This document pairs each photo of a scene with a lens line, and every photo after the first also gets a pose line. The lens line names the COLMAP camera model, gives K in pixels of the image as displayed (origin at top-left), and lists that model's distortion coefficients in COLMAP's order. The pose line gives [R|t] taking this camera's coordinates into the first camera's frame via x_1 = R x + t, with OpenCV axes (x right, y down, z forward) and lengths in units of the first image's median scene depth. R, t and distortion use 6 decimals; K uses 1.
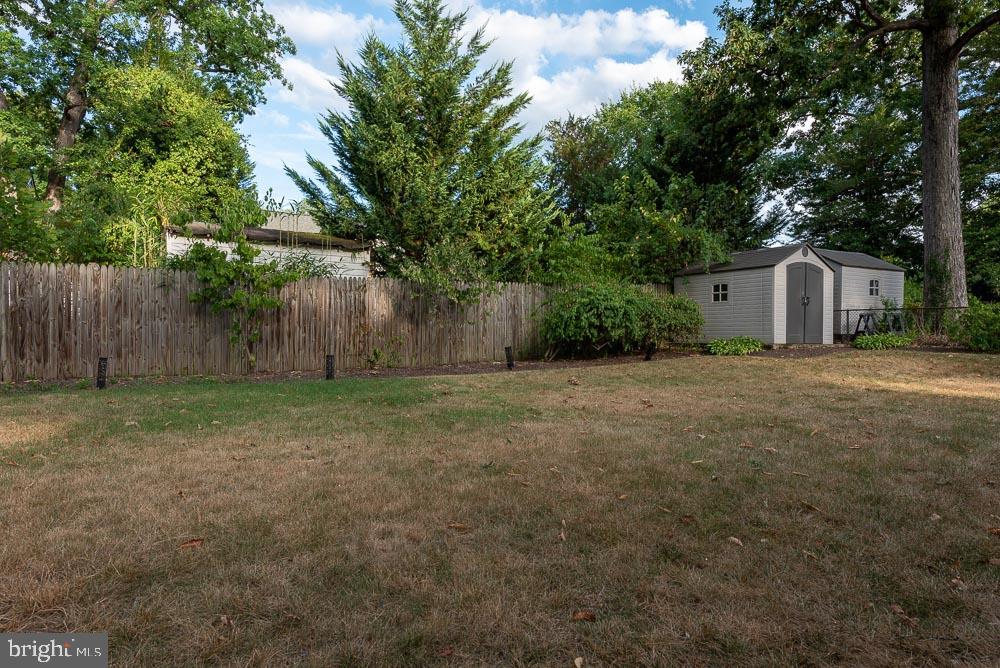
lens RADIAL K [[640.3, 0, 500.0], [0, 640.3, 334.0], [0, 0, 1]] dist [0.001629, 0.000174]
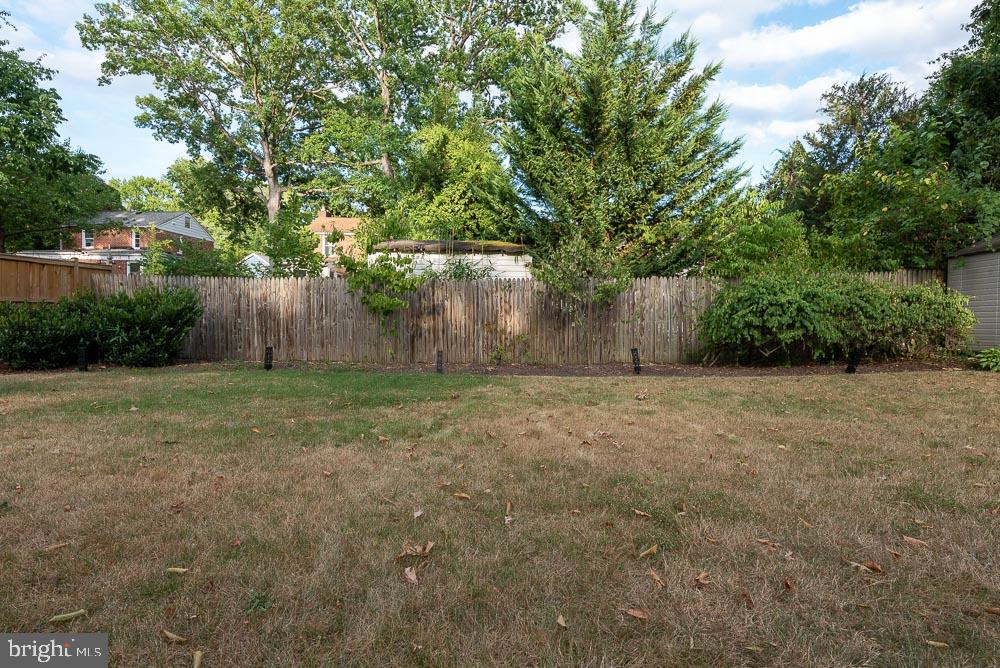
lens RADIAL K [[538.7, 0, 500.0], [0, 538.7, 334.0], [0, 0, 1]] dist [0.001166, -0.000261]
pose [[0.793513, 0.017522, -0.608301, 0.298520], [-0.013782, 0.999846, 0.010821, -0.005208], [0.608397, -0.000203, 0.793633, 0.260256]]
